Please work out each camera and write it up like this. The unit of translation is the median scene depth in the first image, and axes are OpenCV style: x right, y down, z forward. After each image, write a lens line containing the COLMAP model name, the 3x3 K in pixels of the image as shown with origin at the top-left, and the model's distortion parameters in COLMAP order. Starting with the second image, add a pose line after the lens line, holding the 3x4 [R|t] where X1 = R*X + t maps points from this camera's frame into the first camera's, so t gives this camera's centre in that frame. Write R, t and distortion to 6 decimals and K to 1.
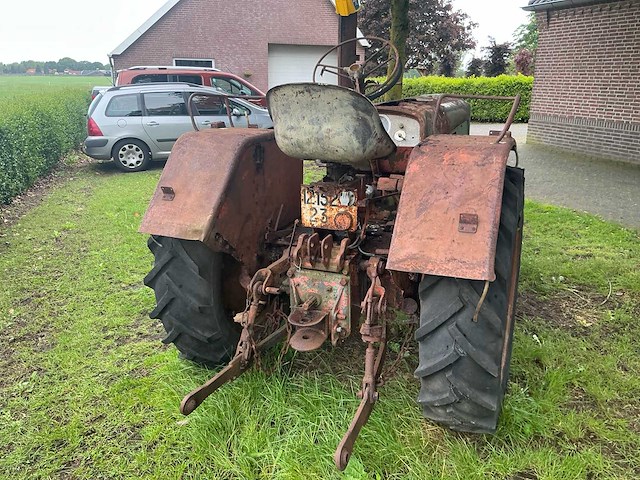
lens RADIAL K [[522.1, 0, 323.3], [0, 522.1, 237.6], [0, 0, 1]] dist [0.010504, -0.024293]
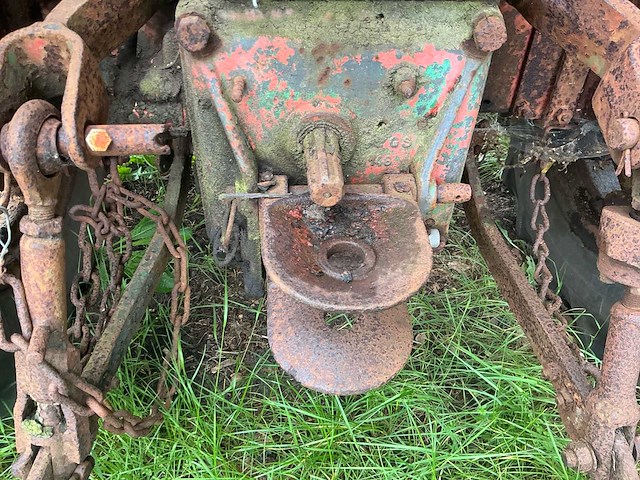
lens RADIAL K [[522.1, 0, 316.5], [0, 522.1, 238.1], [0, 0, 1]] dist [0.010504, -0.024293]
pose [[0.890593, -0.262401, 0.371470, -0.114867], [0.093503, 0.904966, 0.415082, 0.062489], [-0.445086, -0.334936, 0.830492, 0.805413]]
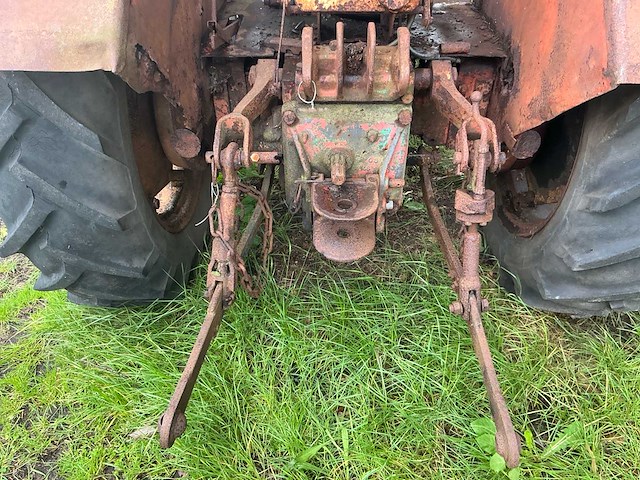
lens RADIAL K [[522.1, 0, 318.1], [0, 522.1, 243.8], [0, 0, 1]] dist [0.010504, -0.024293]
pose [[0.926053, -0.225251, 0.302801, -0.217703], [0.097476, 0.917882, 0.384697, -0.009069], [-0.364589, -0.326734, 0.871963, 0.522075]]
